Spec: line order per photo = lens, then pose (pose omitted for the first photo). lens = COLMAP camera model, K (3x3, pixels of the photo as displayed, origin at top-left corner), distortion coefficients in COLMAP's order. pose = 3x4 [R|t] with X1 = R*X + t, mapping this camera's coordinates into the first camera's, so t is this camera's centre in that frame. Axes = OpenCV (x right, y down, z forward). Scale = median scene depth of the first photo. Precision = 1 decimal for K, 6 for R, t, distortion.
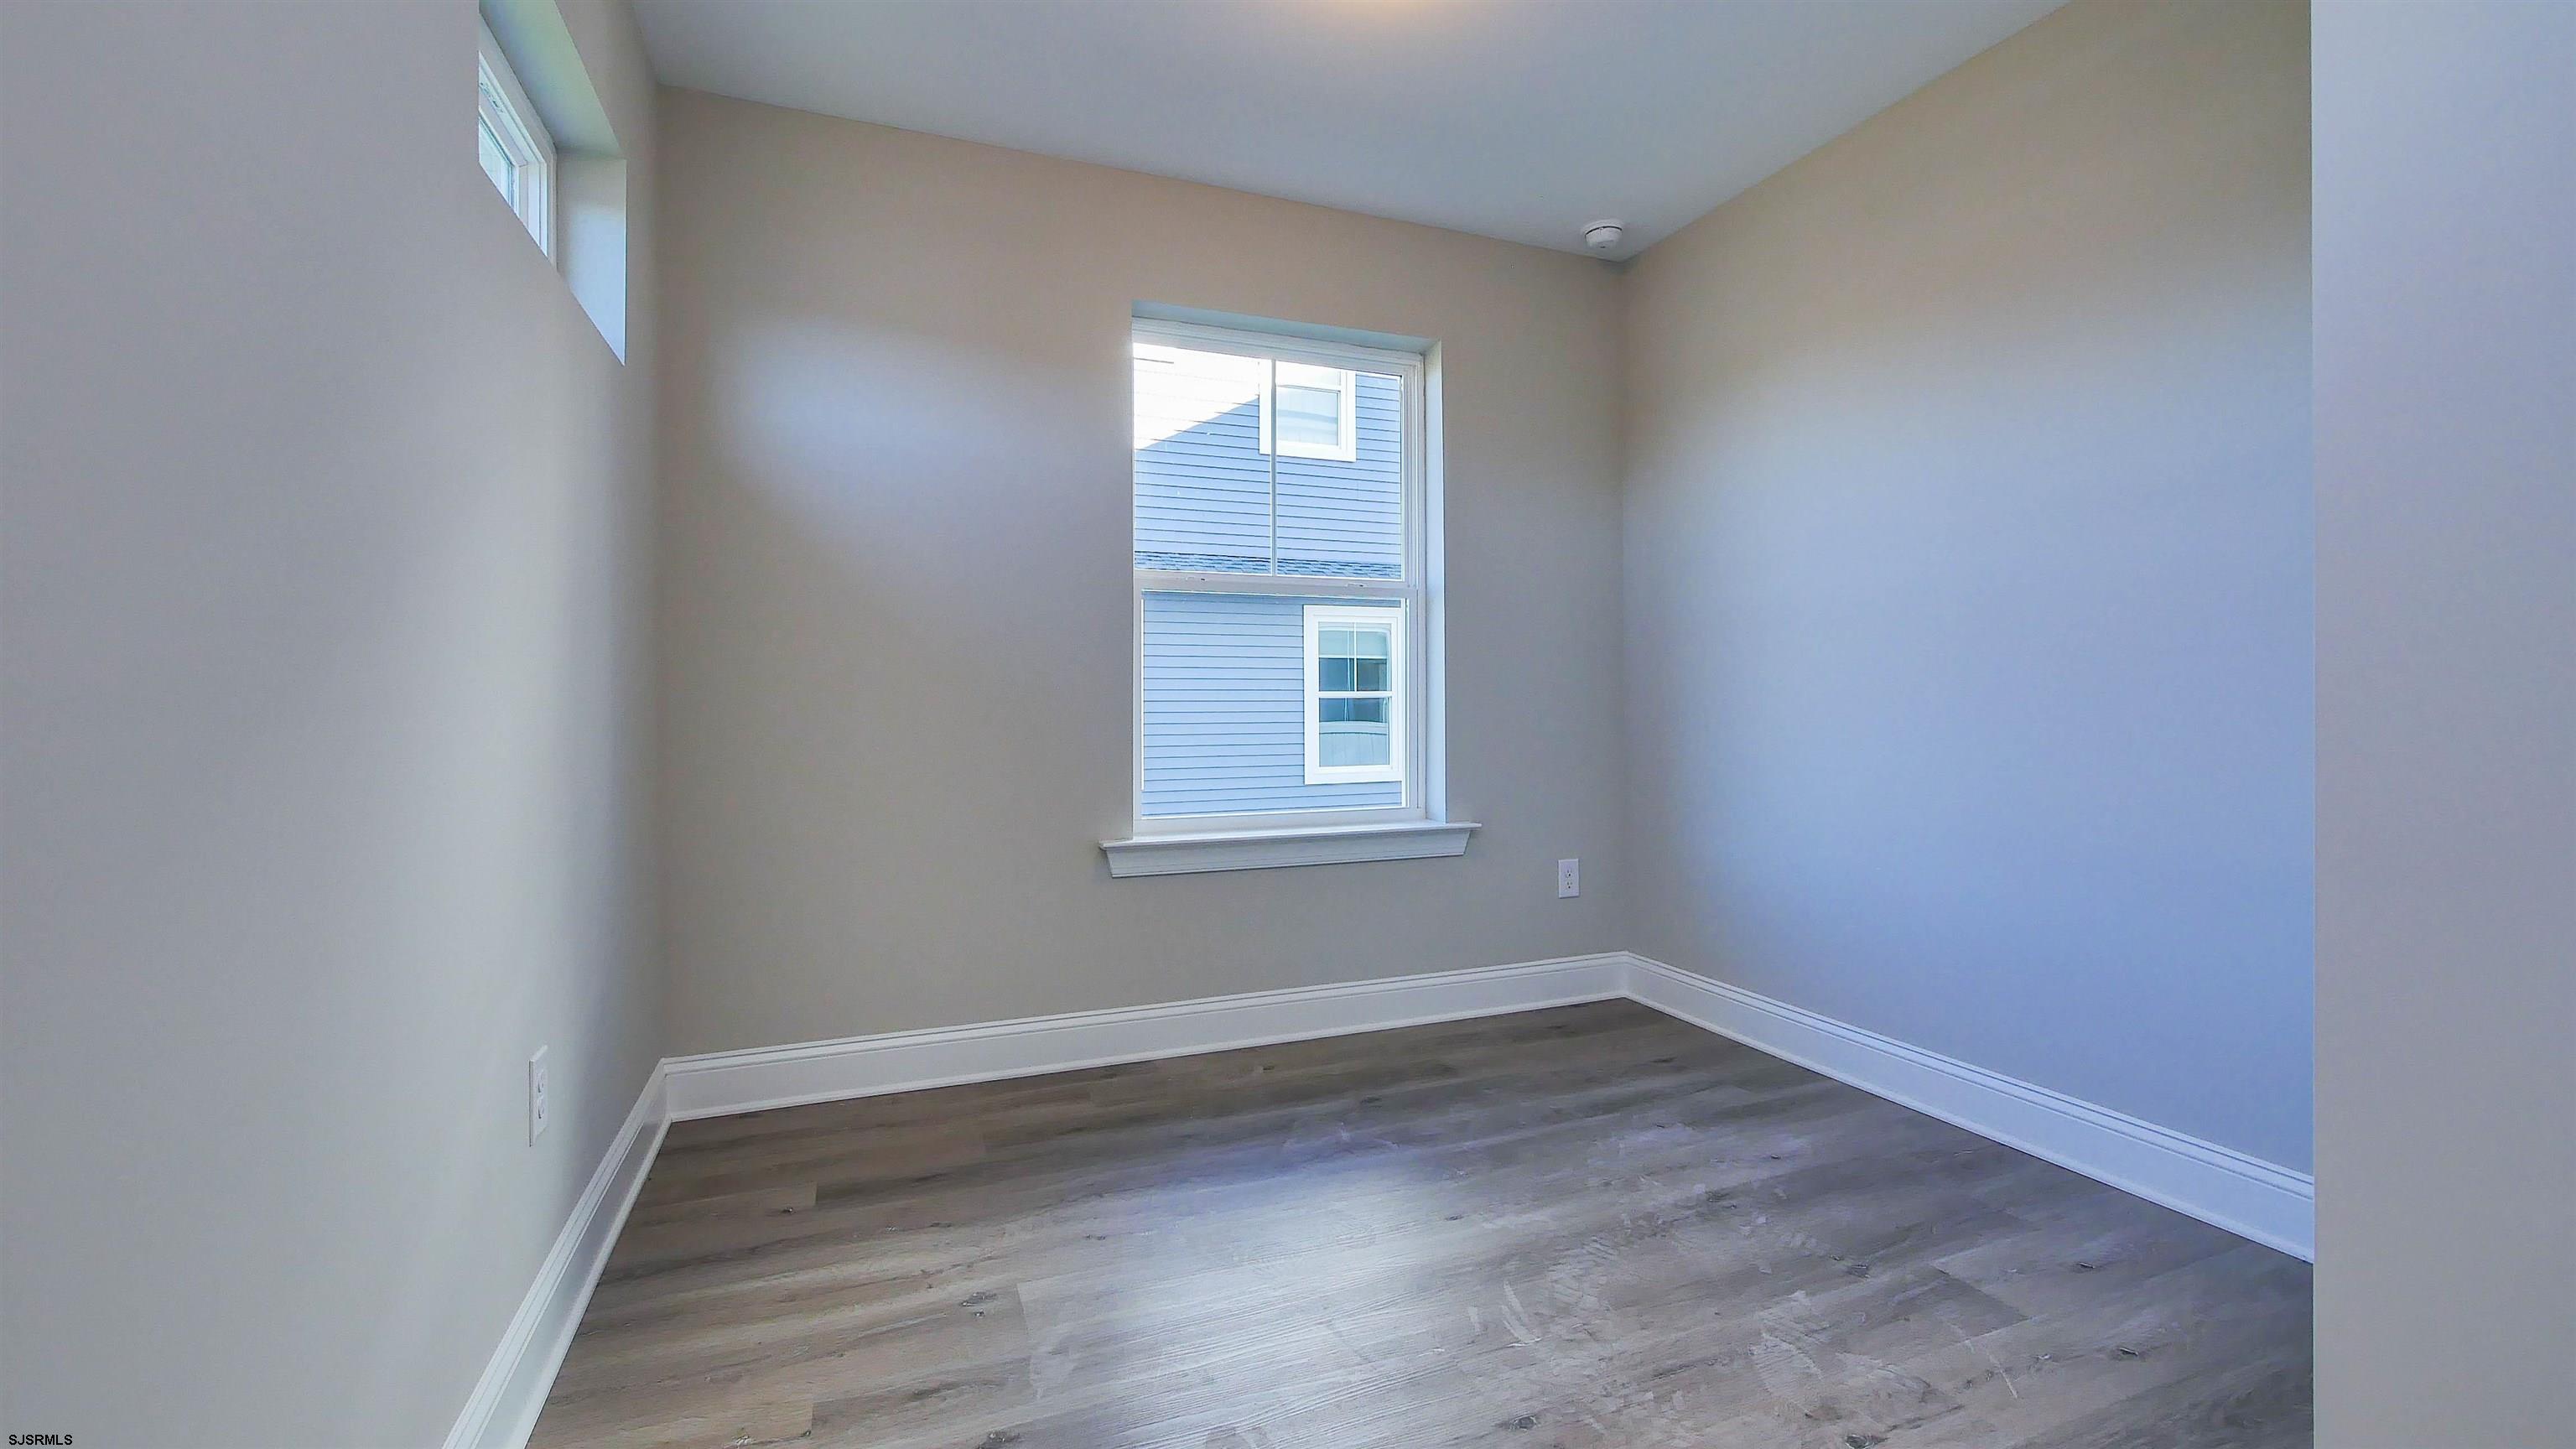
lens RADIAL K [[1061.6, 0, 1285.1], [0, 1061.6, 704.1], [0, 0, 1]] dist [-0.006438, -0.000238]
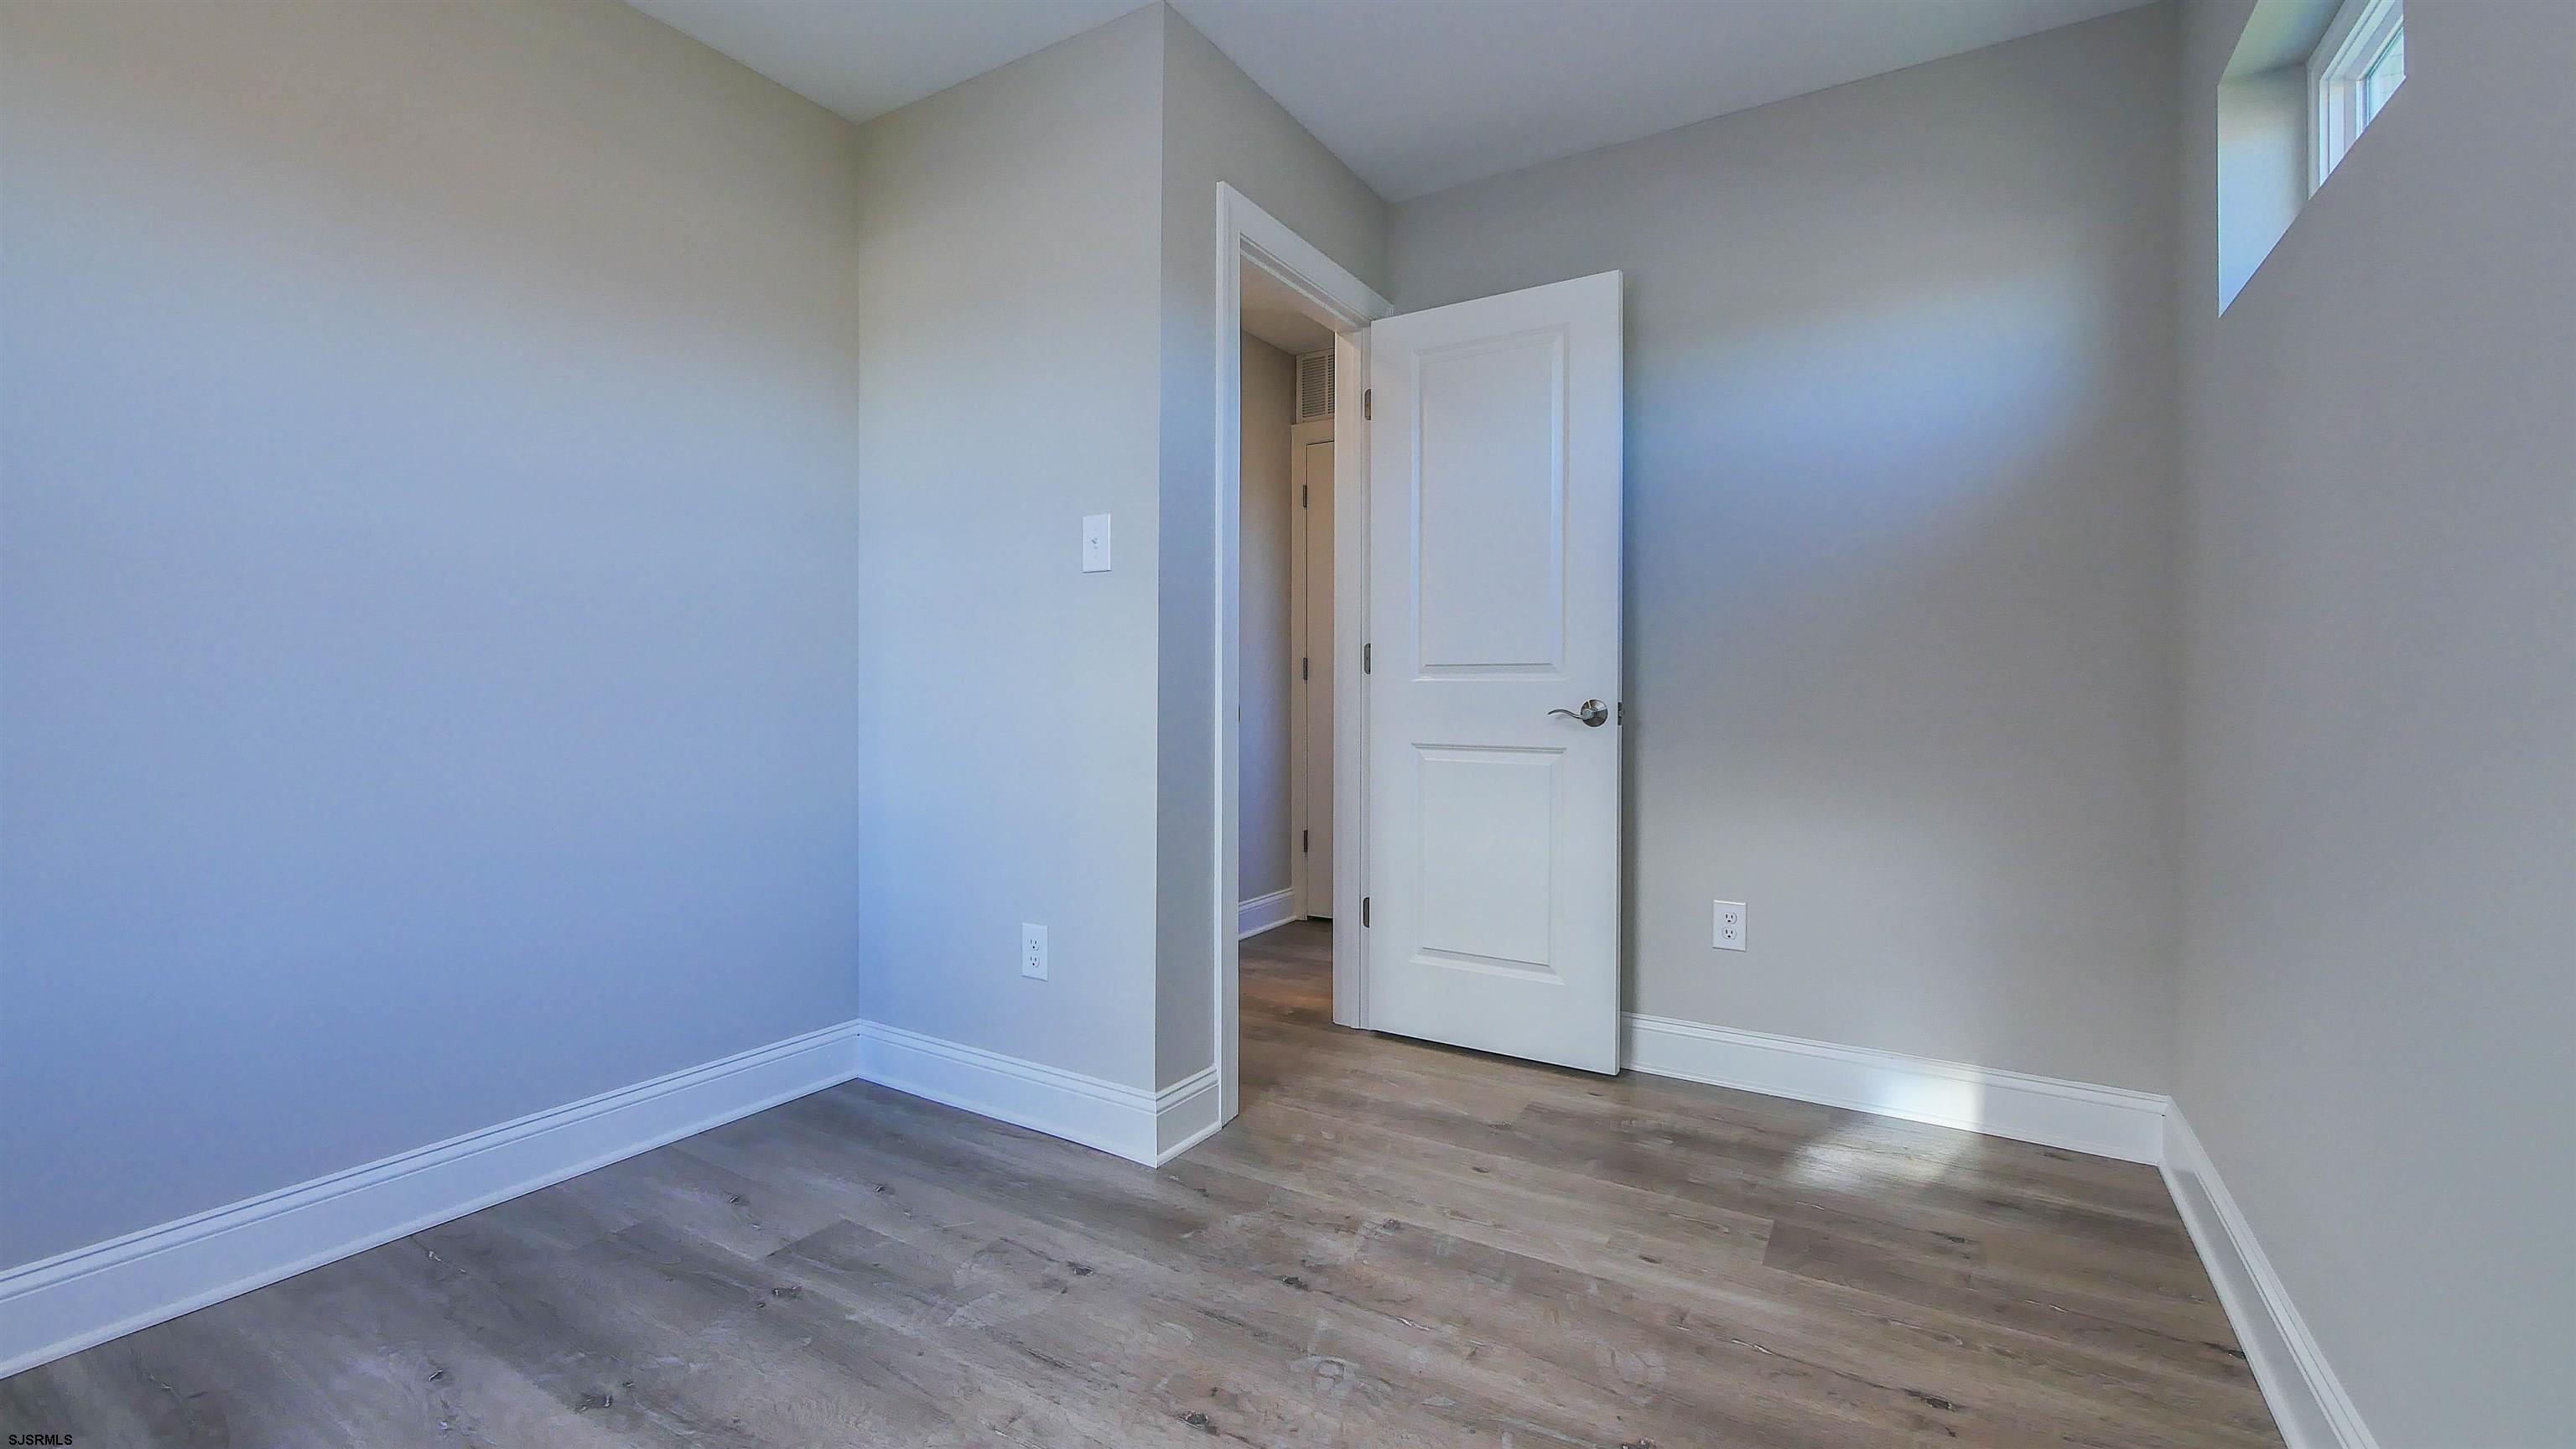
lens RADIAL K [[1061.6, 0, 1285.1], [0, 1061.6, 704.1], [0, 0, 1]] dist [-0.006438, -0.000238]
pose [[-0.592765, -0.012227, 0.805283, -0.505891], [0.003712, 0.999833, 0.017913, -0.012463], [-0.805367, 0.013607, -0.592621, 1.235458]]
